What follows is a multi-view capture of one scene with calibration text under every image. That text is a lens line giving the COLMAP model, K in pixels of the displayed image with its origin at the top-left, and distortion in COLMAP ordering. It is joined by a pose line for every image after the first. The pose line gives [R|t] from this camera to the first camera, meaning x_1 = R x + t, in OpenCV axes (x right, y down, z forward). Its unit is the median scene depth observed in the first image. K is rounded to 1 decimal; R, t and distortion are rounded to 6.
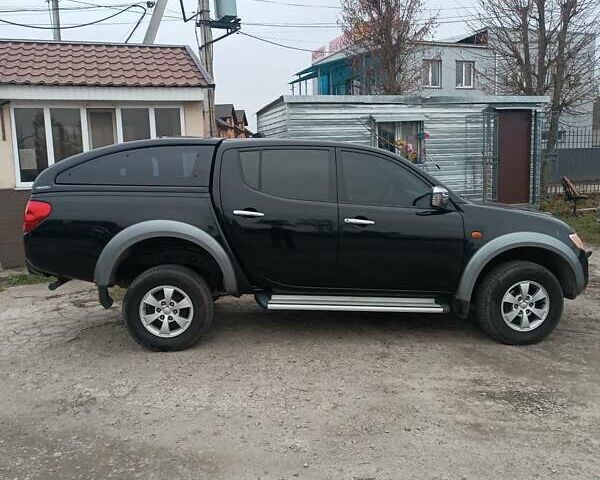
lens RADIAL K [[567.0, 0, 300.0], [0, 567.0, 240.0], [0, 0, 1]] dist [0.095314, -0.160496]
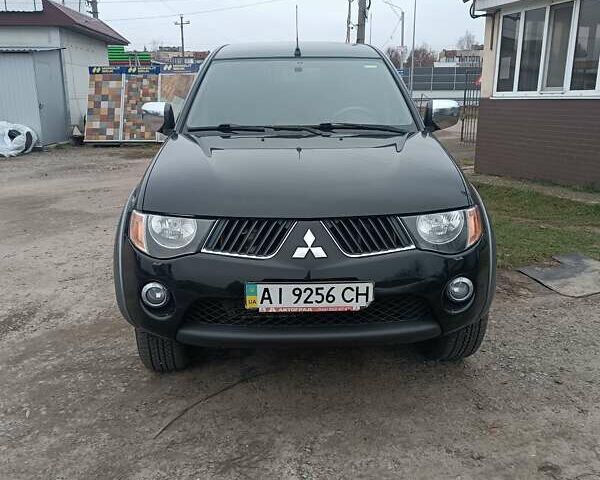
lens RADIAL K [[567.0, 0, 300.0], [0, 567.0, 240.0], [0, 0, 1]] dist [0.095314, -0.160496]
pose [[-0.018285, 0.275713, -0.961066, 0.971068], [-0.130561, 0.952338, 0.275693, -0.145278], [0.991272, 0.130519, 0.018584, 1.138549]]
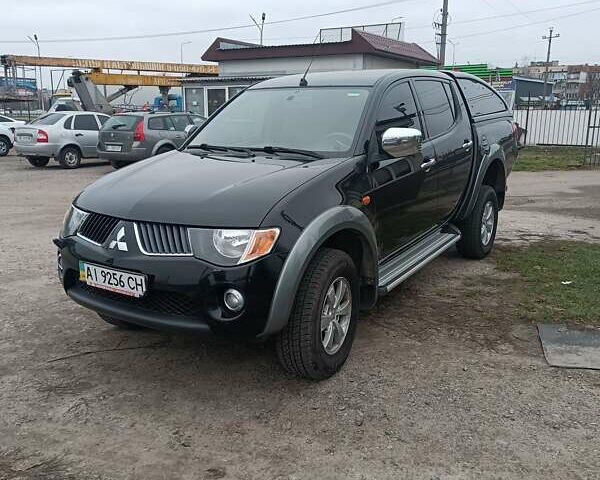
lens RADIAL K [[567.0, 0, 300.0], [0, 567.0, 240.0], [0, 0, 1]] dist [0.095314, -0.160496]
pose [[-0.591388, 0.205482, -0.779767, 0.879408], [-0.092817, 0.943216, 0.318948, -0.222066], [0.801027, 0.260998, -0.538735, 1.629299]]
